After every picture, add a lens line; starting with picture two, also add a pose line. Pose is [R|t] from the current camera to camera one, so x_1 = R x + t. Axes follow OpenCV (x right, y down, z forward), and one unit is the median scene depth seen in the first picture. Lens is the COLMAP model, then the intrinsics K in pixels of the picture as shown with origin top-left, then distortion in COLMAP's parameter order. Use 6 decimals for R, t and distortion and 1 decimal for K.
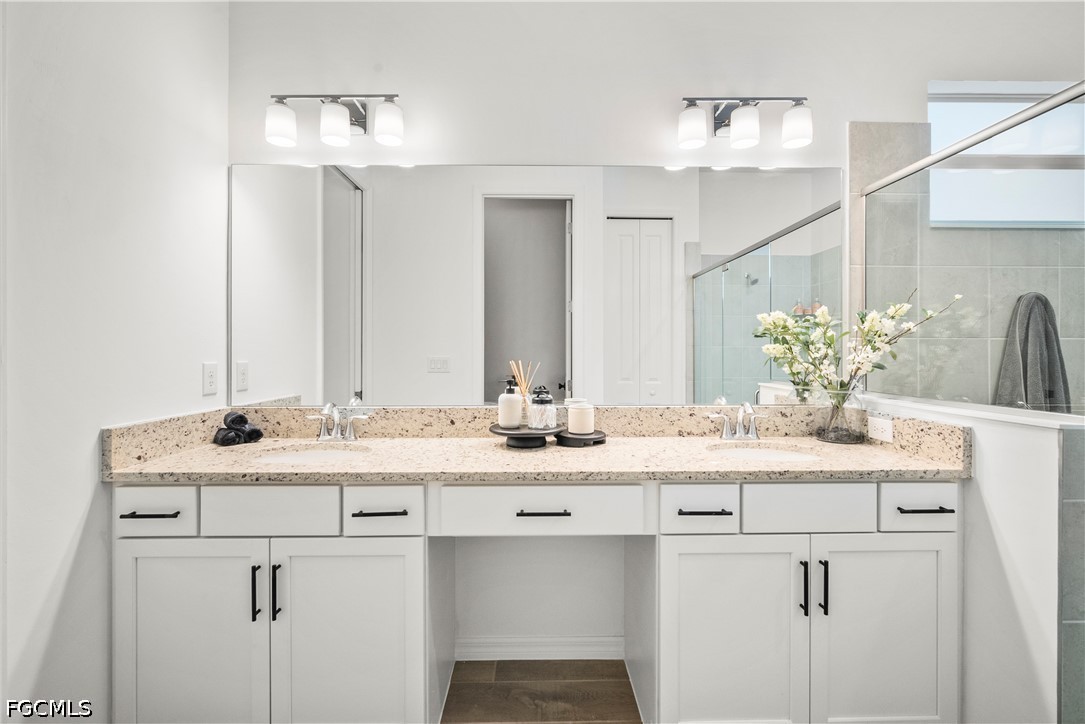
lens RADIAL K [[474.0, 0, 546.6], [0, 474.0, 355.5], [0, 0, 1]] dist [-0.008035, 0.001944]
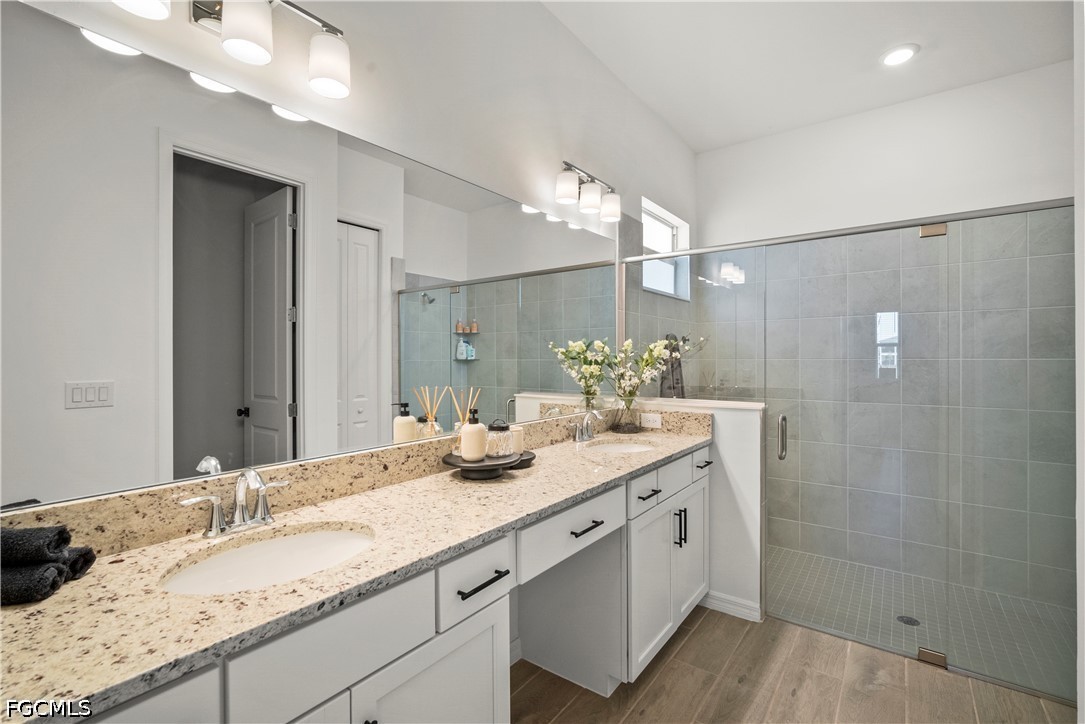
lens RADIAL K [[474.0, 0, 547.7], [0, 474.0, 361.4], [0, 0, 1]] dist [-0.008035, 0.001944]
pose [[0.617969, -0.005136, 0.786186, -0.662618], [0.007853, 0.999969, 0.000360, -0.037615], [-0.786164, 0.005952, 0.617990, 0.286044]]
